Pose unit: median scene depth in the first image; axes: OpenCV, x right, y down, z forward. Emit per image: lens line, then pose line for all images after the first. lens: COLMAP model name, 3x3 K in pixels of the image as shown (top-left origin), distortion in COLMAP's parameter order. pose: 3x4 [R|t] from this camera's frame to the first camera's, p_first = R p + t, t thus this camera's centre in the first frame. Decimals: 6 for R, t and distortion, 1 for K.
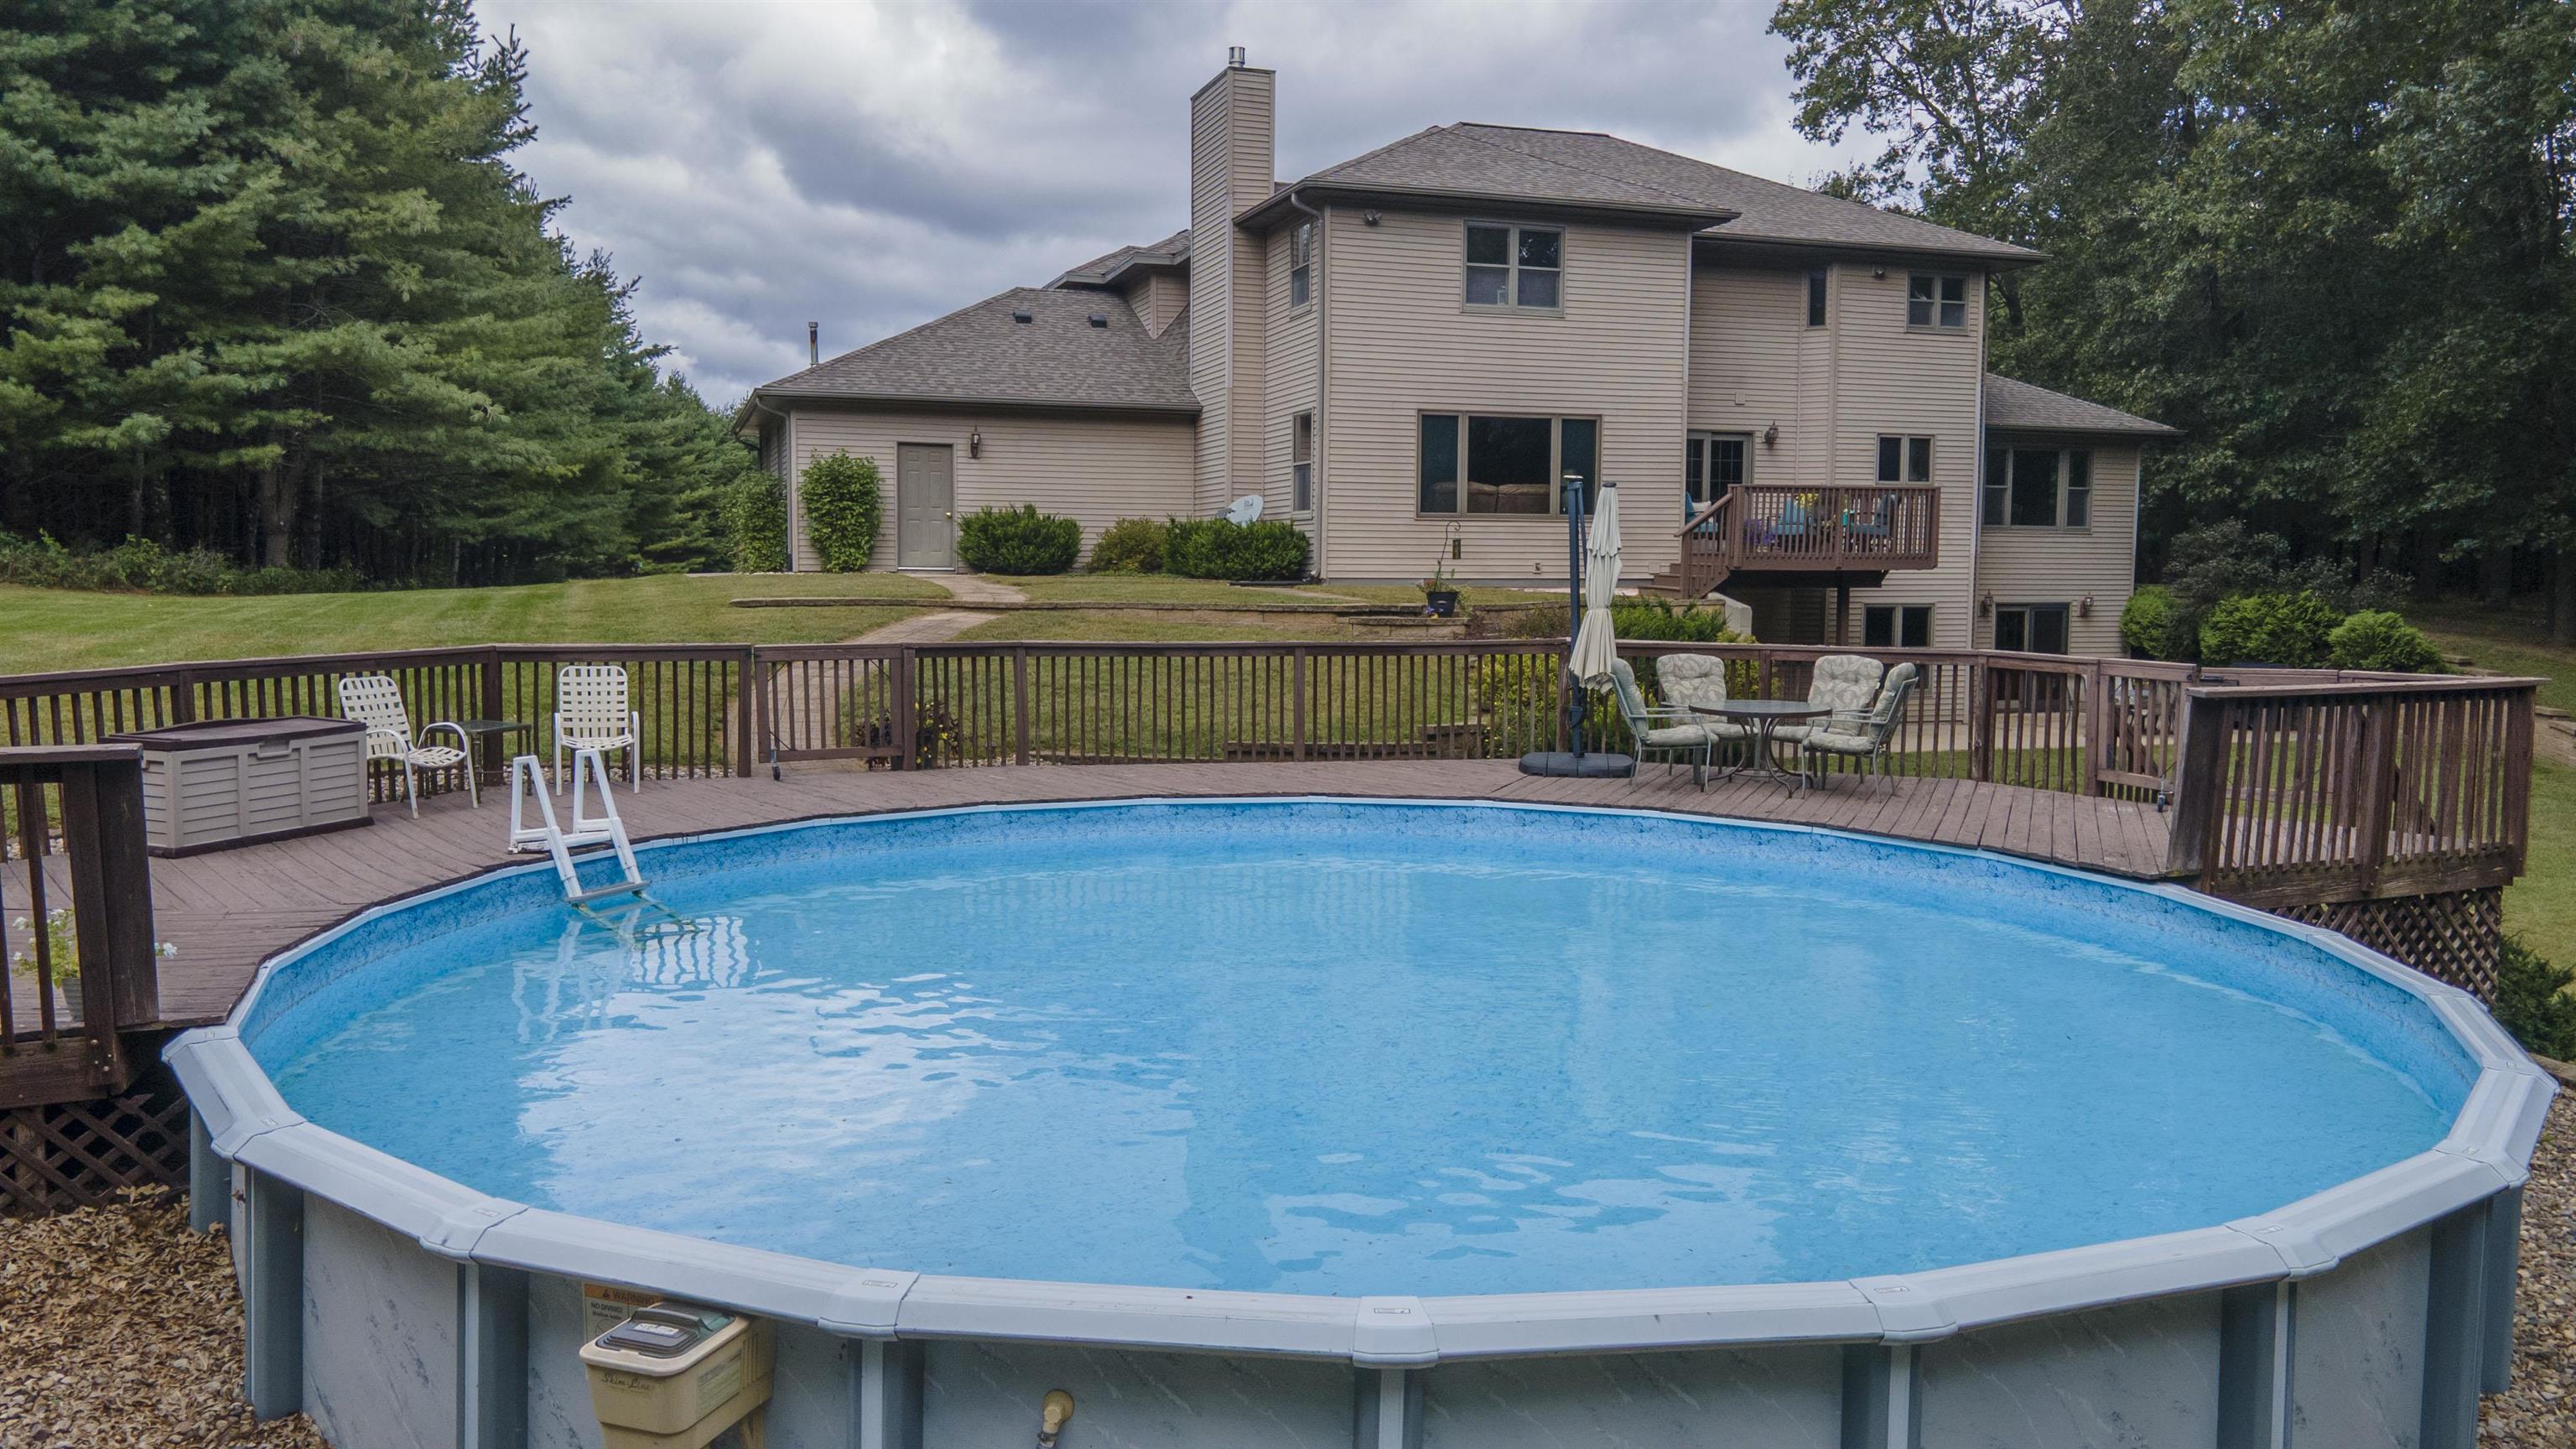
lens RADIAL K [[1879.6, 0, 1289.9], [0, 1879.6, 695.7], [0, 0, 1]] dist [0.013425, 0.050440]
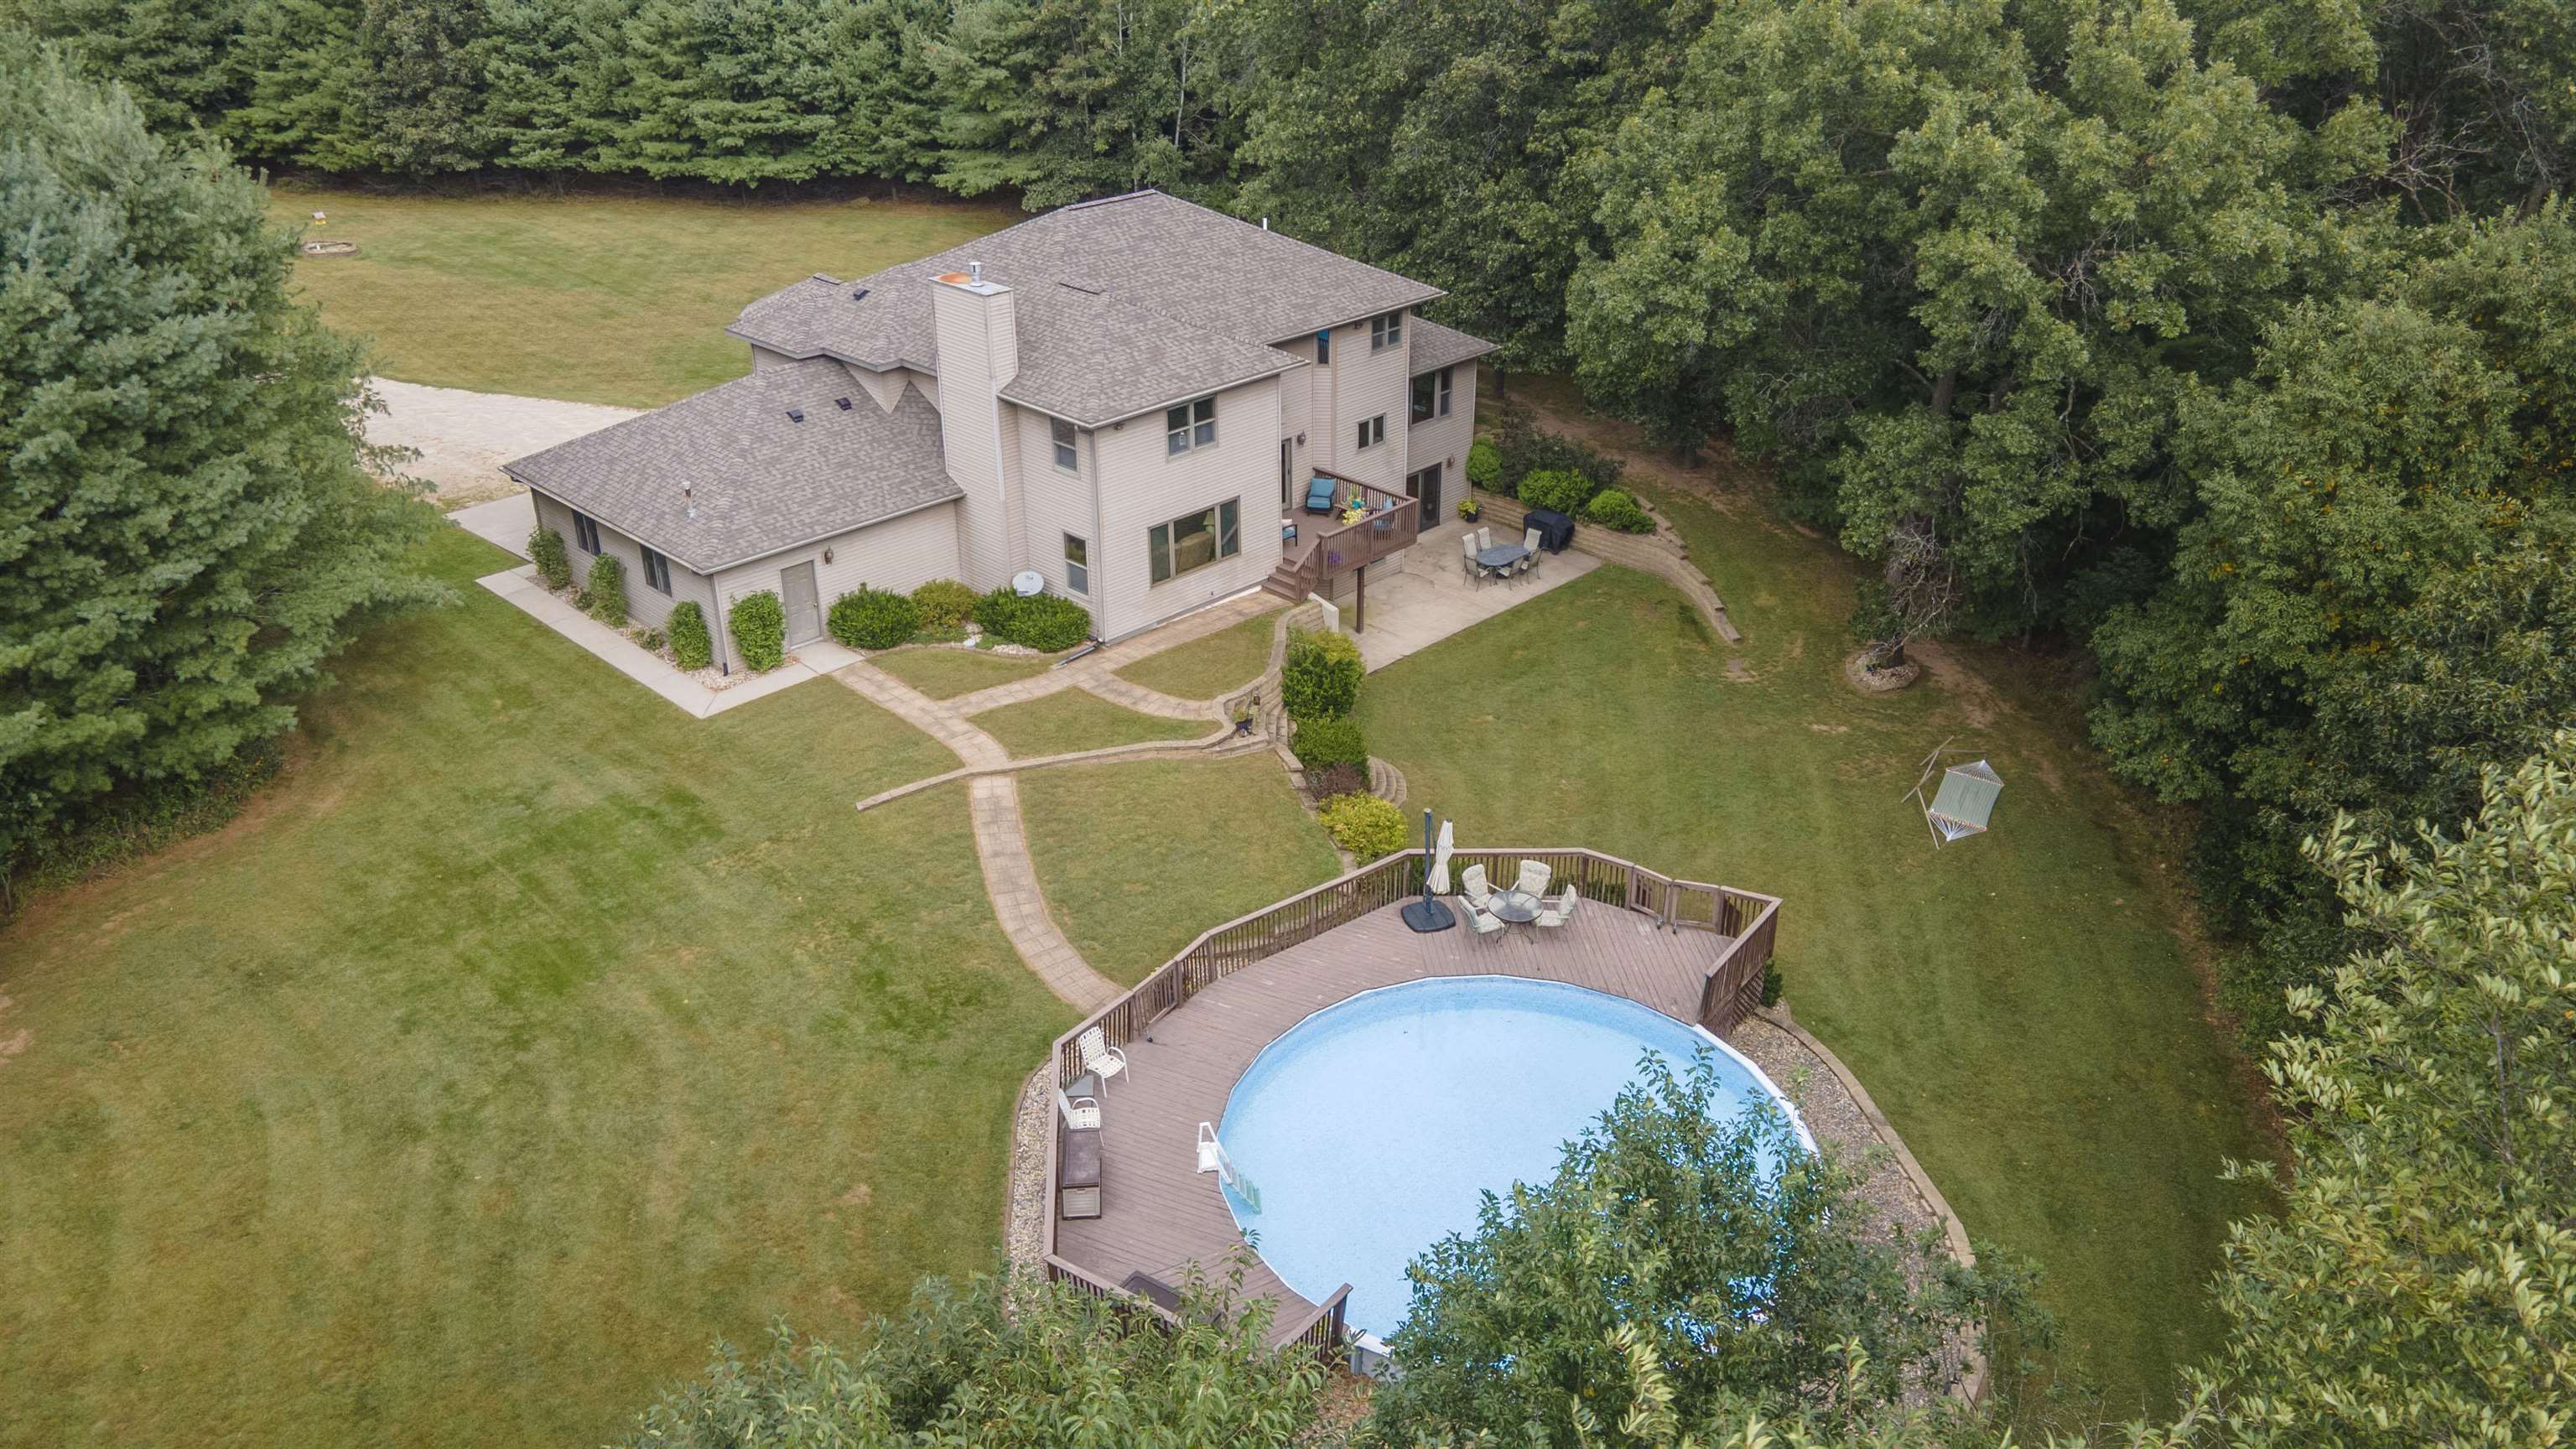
lens RADIAL K [[1879.6, 0, 1289.9], [0, 1879.6, 695.7], [0, 0, 1]] dist [0.013425, 0.050440]
pose [[0.894680, -0.205265, 0.396755, -0.421510], [0.043342, 0.923872, 0.380240, -0.538049], [-0.444601, -0.322997, 0.835466, -0.380826]]
